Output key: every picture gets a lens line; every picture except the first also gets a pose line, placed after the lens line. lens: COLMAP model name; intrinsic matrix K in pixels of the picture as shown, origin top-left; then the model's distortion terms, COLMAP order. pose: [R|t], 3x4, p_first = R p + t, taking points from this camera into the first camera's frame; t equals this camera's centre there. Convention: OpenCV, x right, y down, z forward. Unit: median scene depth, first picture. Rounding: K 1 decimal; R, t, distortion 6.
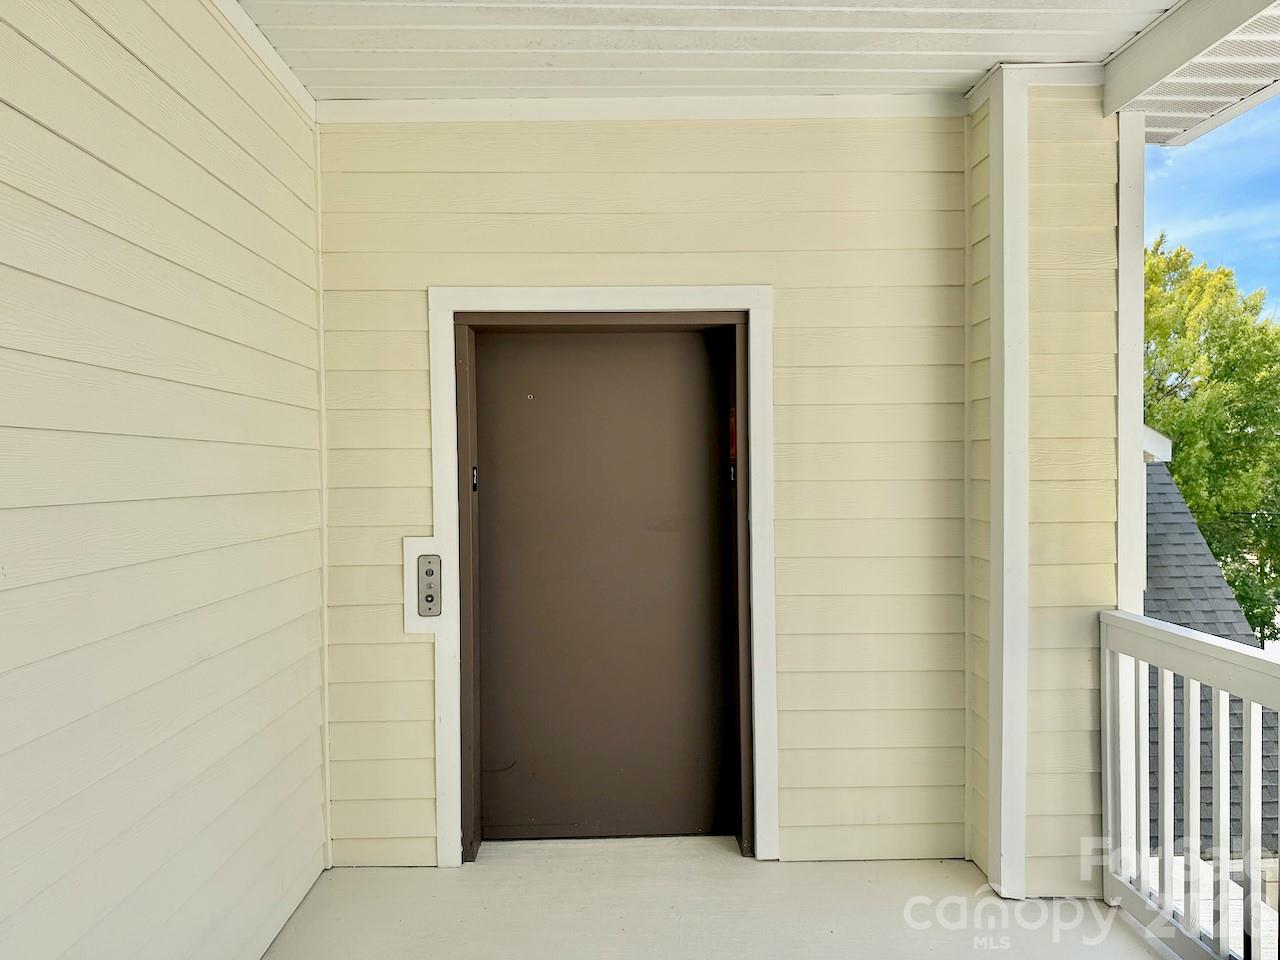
lens RADIAL K [[888.5, 0, 643.1], [0, 888.5, 472.8], [0, 0, 1]] dist [-0.050963, -0.001554]
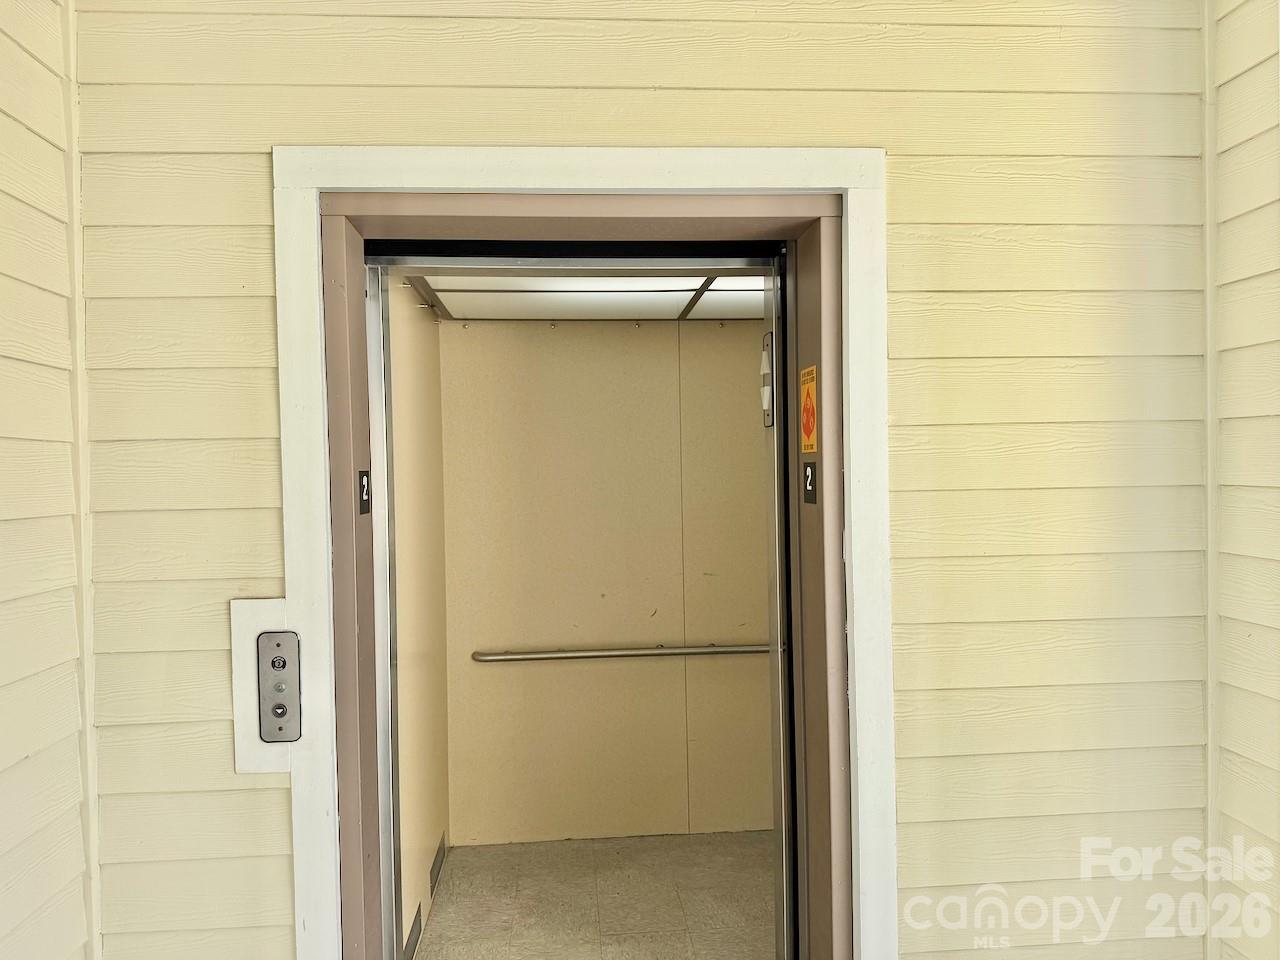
lens RADIAL K [[888.5, 0, 638.3], [0, 888.5, 491.0], [0, 0, 1]] dist [-0.050963, -0.001554]
pose [[0.999959, -0.007965, 0.004232, -0.018481], [0.007857, 0.999654, 0.025093, -0.006648], [-0.004431, -0.025059, 0.999676, 0.452271]]
